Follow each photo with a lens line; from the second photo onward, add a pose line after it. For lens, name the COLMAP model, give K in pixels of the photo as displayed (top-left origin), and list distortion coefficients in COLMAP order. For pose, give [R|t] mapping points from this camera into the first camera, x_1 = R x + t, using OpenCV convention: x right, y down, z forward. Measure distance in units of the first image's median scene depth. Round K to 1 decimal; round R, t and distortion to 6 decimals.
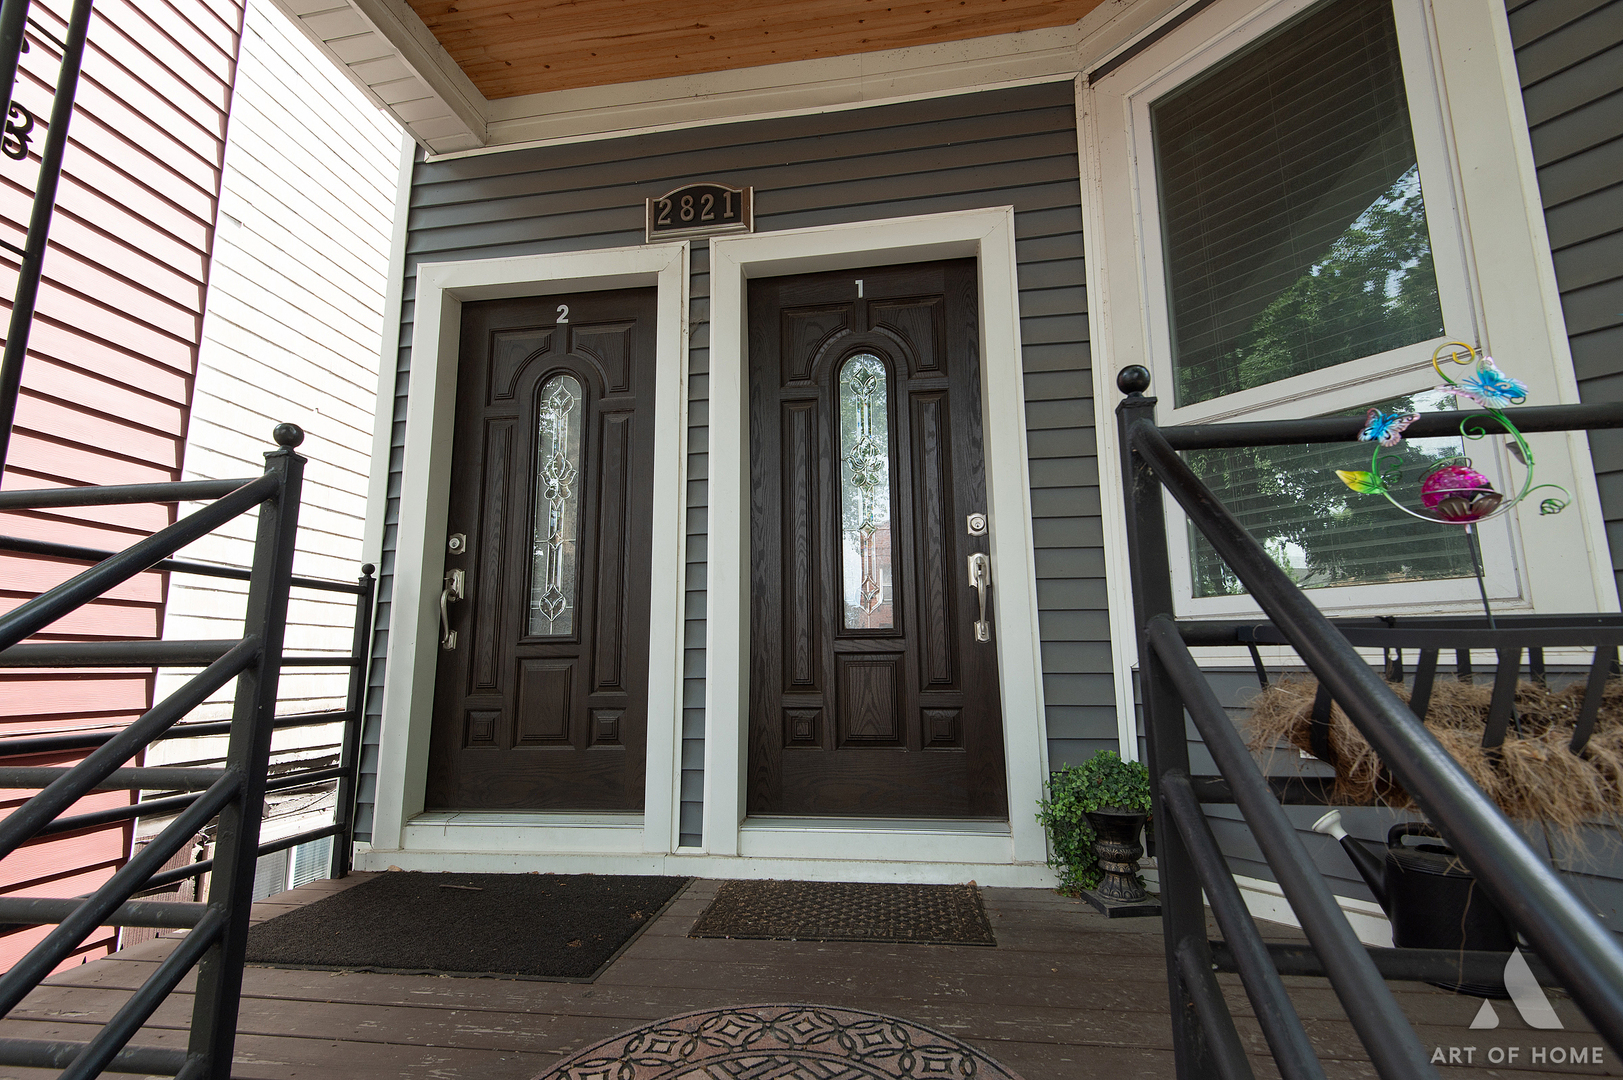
lens RADIAL K [[728.2, 0, 811.5], [0, 728.2, 540.0], [0, 0, 1]] dist [0.025720, -0.000138]
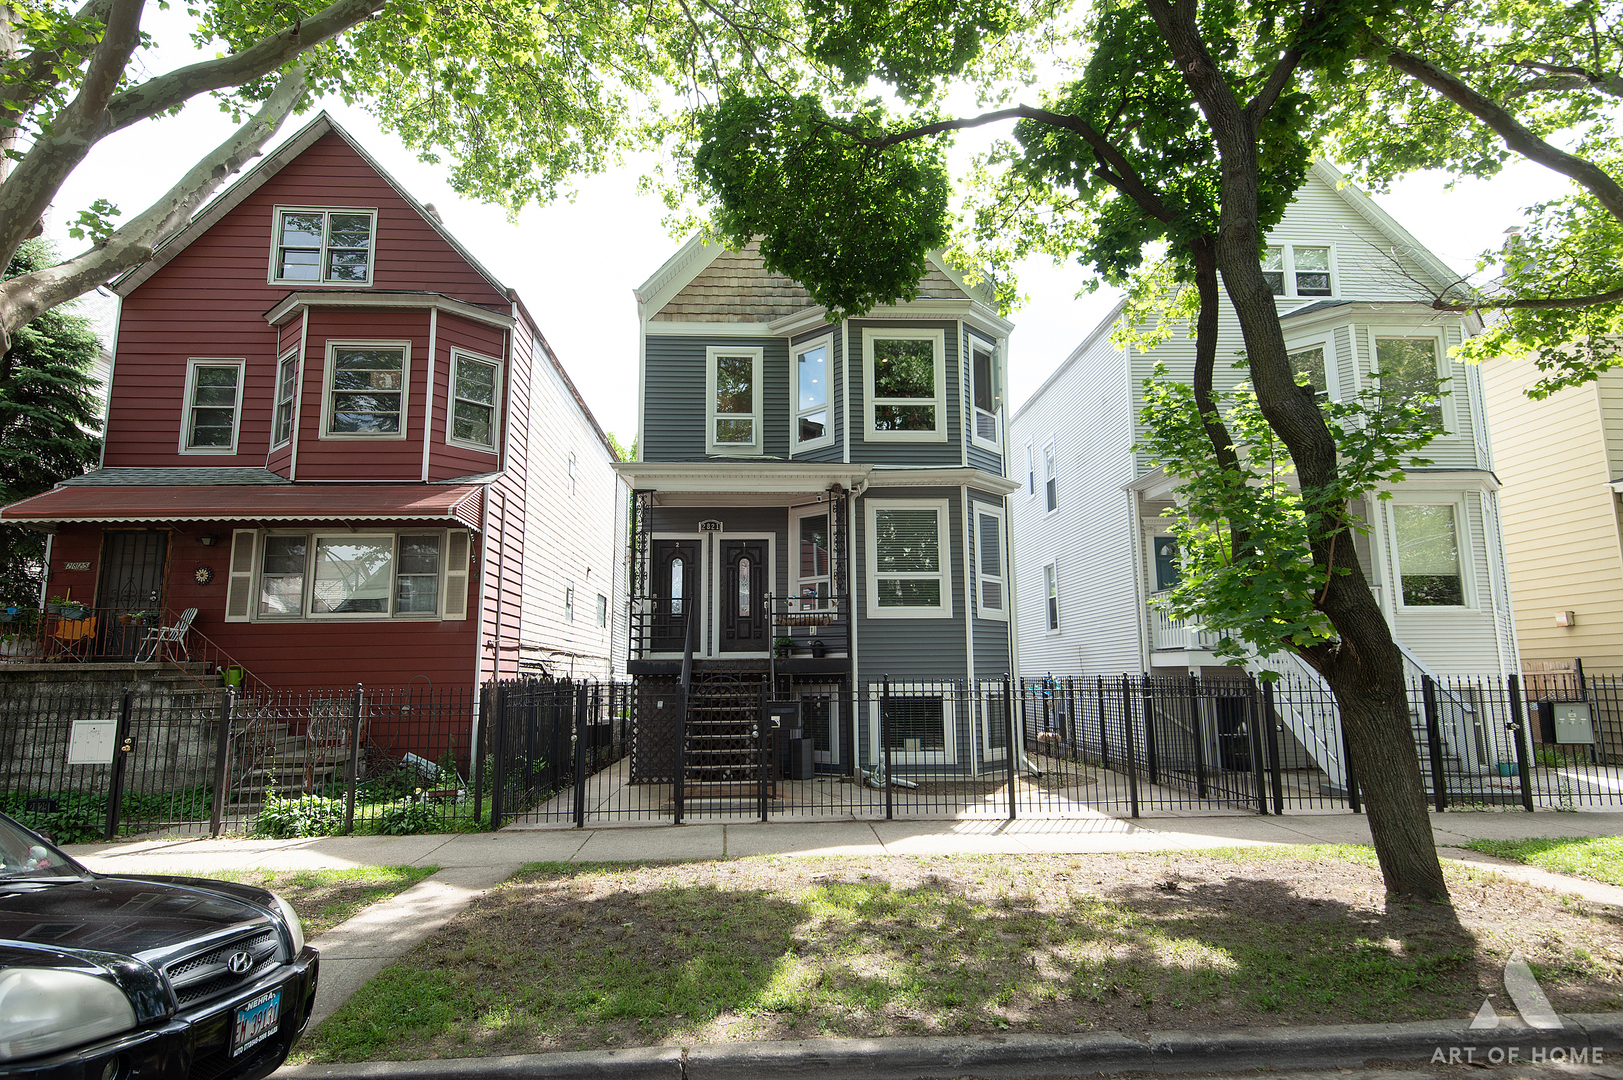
lens RADIAL K [[869.9, 0, 811.5], [0, 869.9, 540.0], [0, 0, 1]] dist [0.017325, -0.000119]
pose [[0.977323, 0.034902, 0.208856, -0.718737], [-0.037882, 0.999229, 0.010281, -0.465340], [-0.208336, -0.017960, 0.977892, -4.806355]]
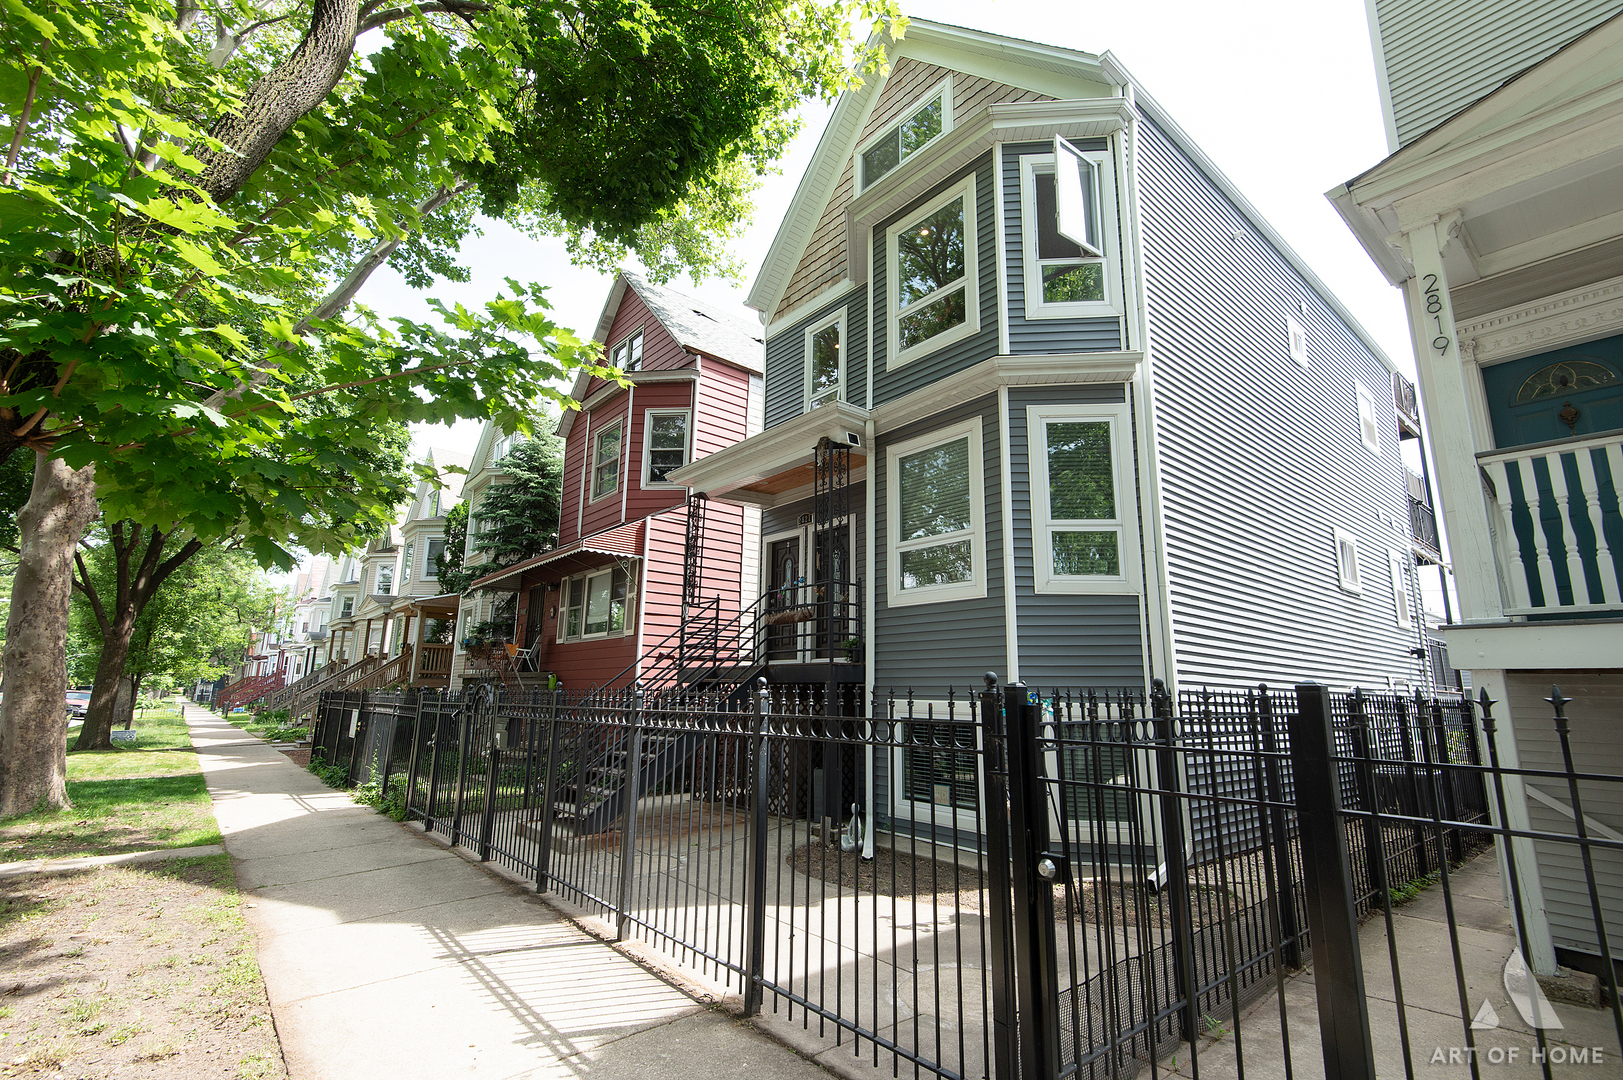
lens RADIAL K [[728.2, 0, 811.5], [0, 728.2, 540.0], [0, 0, 1]] dist [0.025720, -0.000138]
pose [[0.749074, -0.116072, -0.652239, 2.733494], [0.097187, 0.993133, -0.065122, -0.053830], [0.655319, -0.014608, 0.755211, -2.266044]]
